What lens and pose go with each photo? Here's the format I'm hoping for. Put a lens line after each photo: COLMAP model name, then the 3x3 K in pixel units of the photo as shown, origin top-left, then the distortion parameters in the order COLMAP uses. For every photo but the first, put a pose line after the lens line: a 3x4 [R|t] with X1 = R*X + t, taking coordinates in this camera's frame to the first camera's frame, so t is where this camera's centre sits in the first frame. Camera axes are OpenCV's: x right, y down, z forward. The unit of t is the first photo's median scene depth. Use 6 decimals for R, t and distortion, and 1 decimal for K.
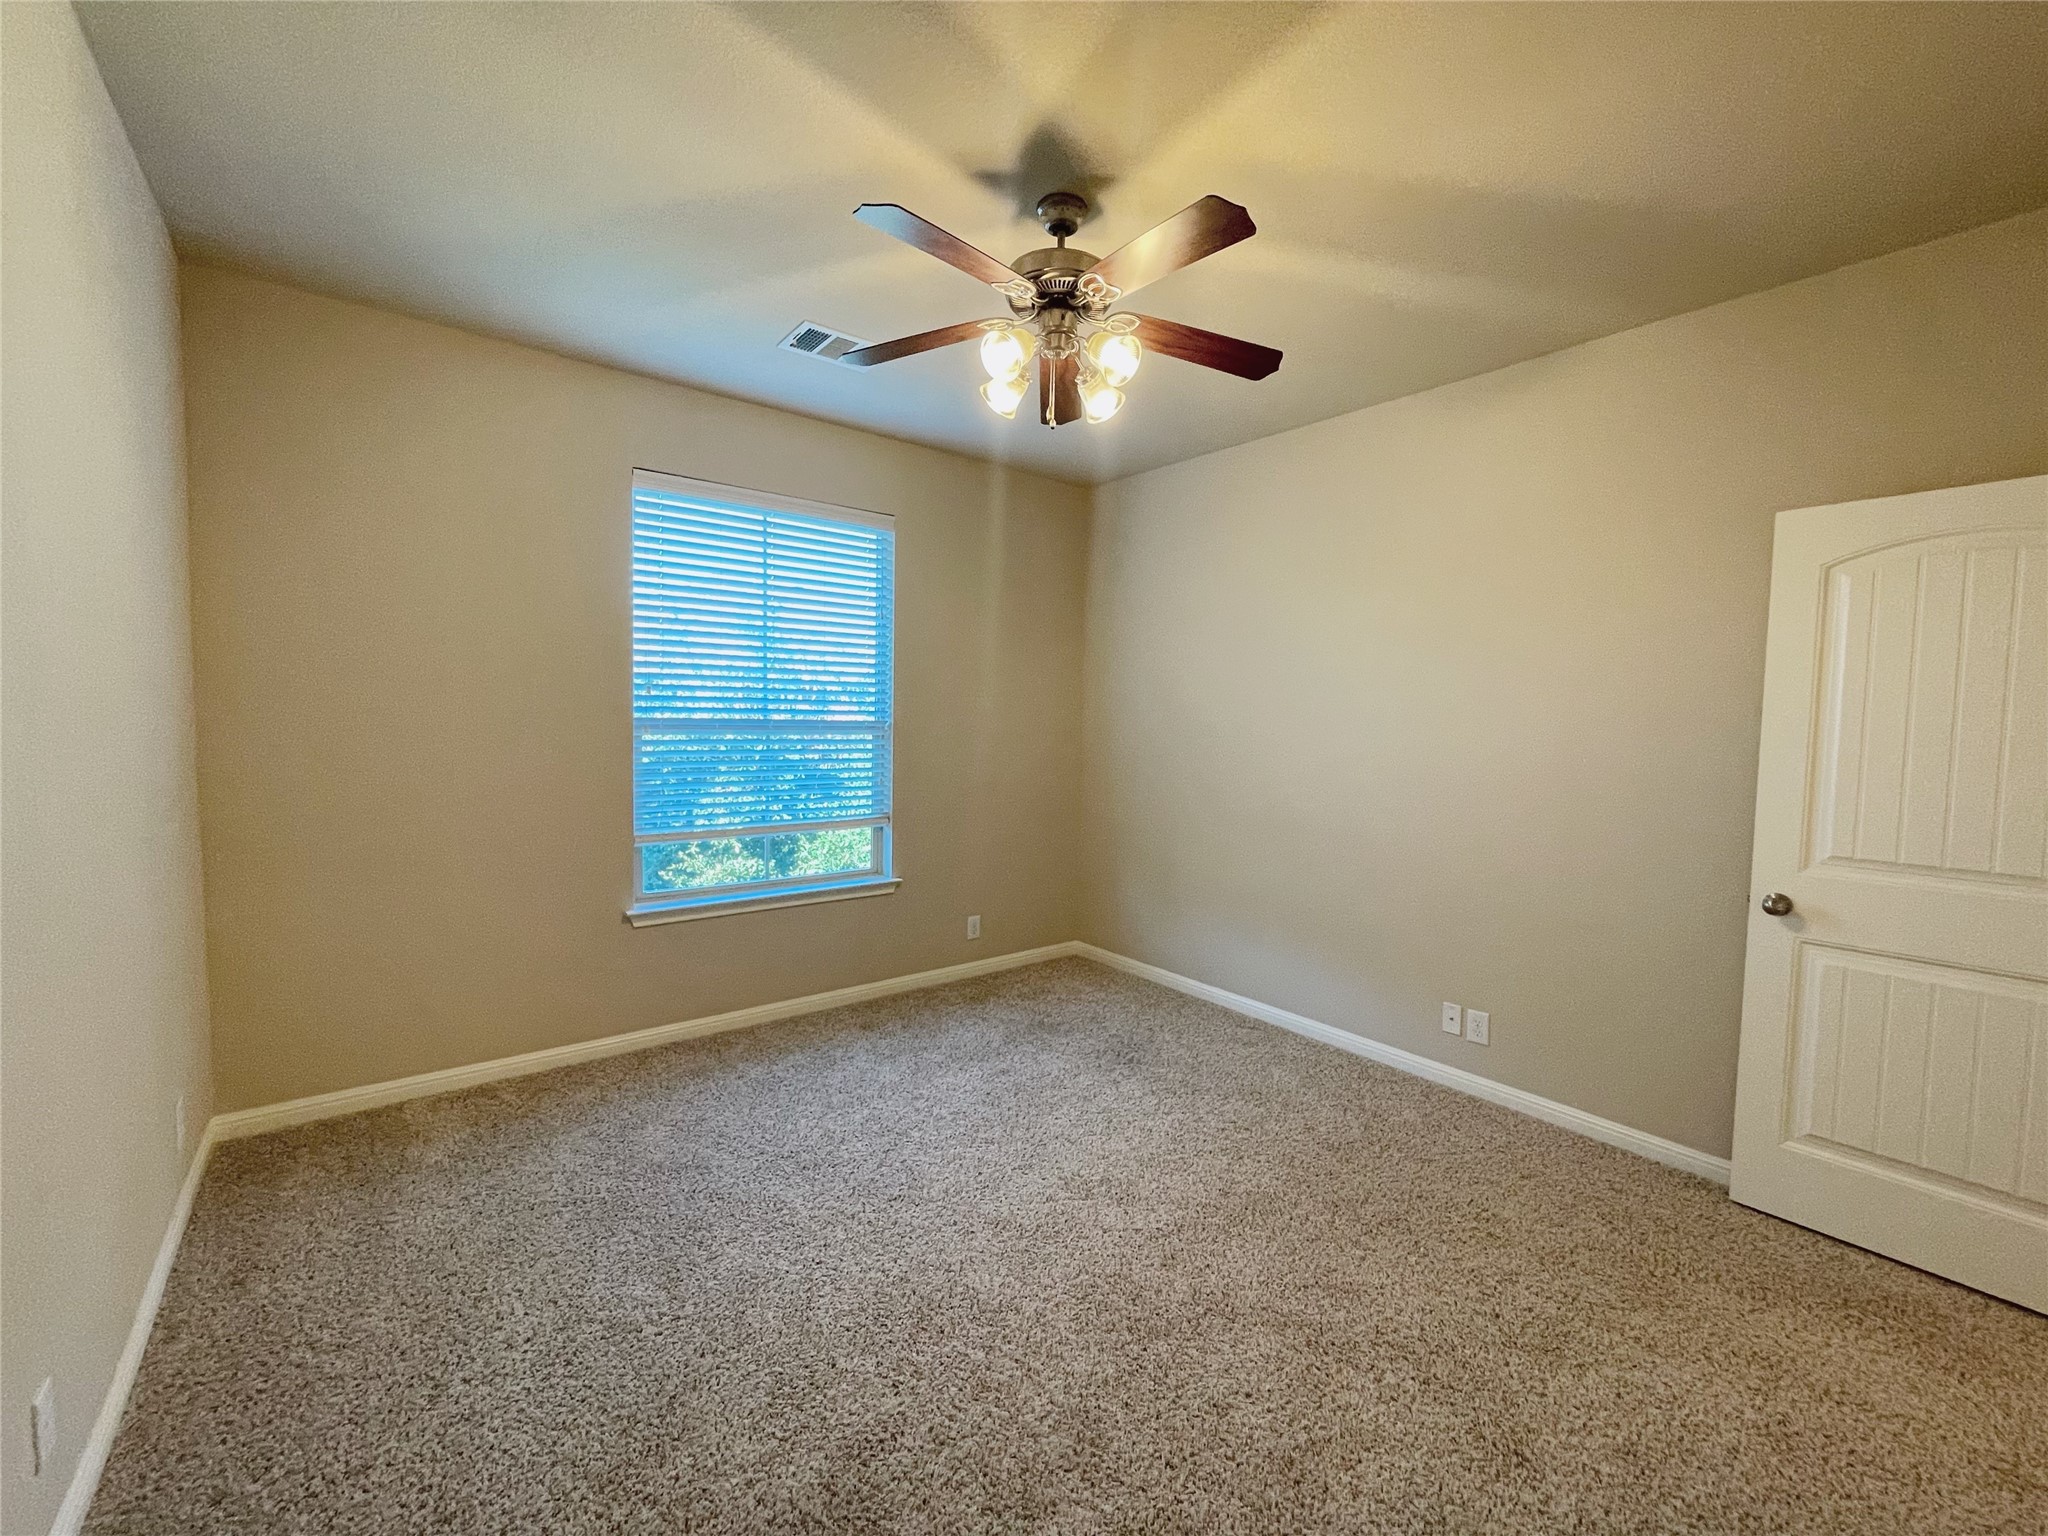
lens RADIAL K [[819.5, 0, 1028.5], [0, 819.5, 762.1], [0, 0, 1]] dist [-0.007980, -0.000160]
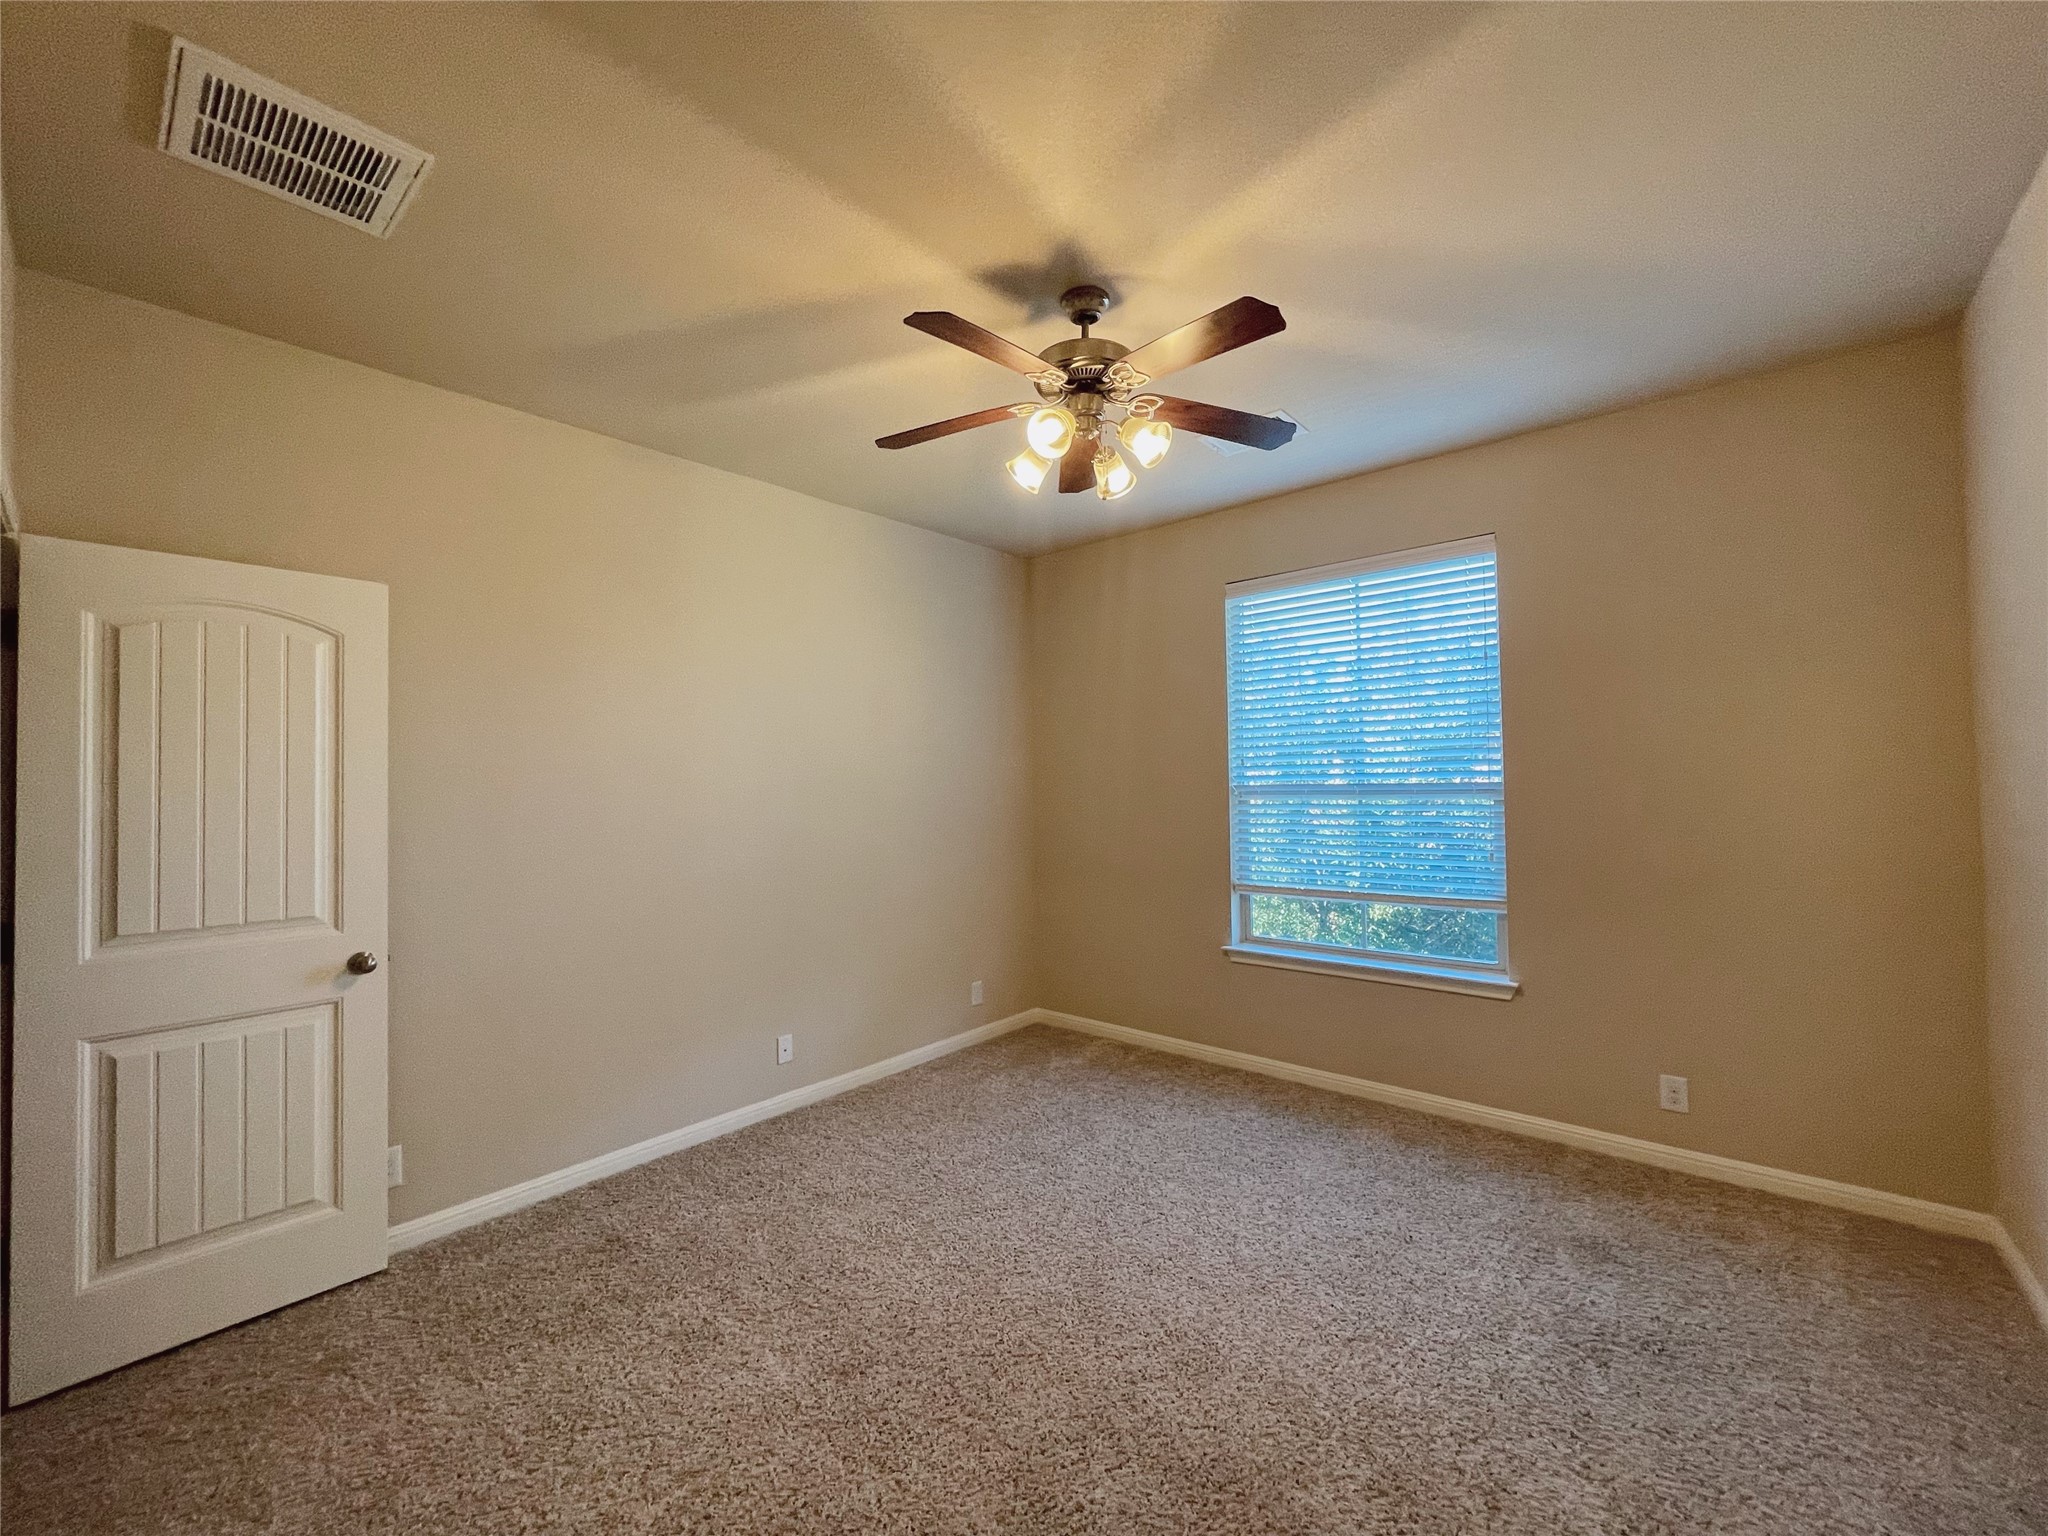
lens RADIAL K [[819.5, 0, 1028.5], [0, 819.5, 762.1], [0, 0, 1]] dist [-0.007980, -0.000160]
pose [[0.186155, -0.044153, -0.981528, 0.676451], [-0.031501, 0.998208, -0.050878, -0.018305], [0.982015, 0.040390, 0.184431, 0.498185]]
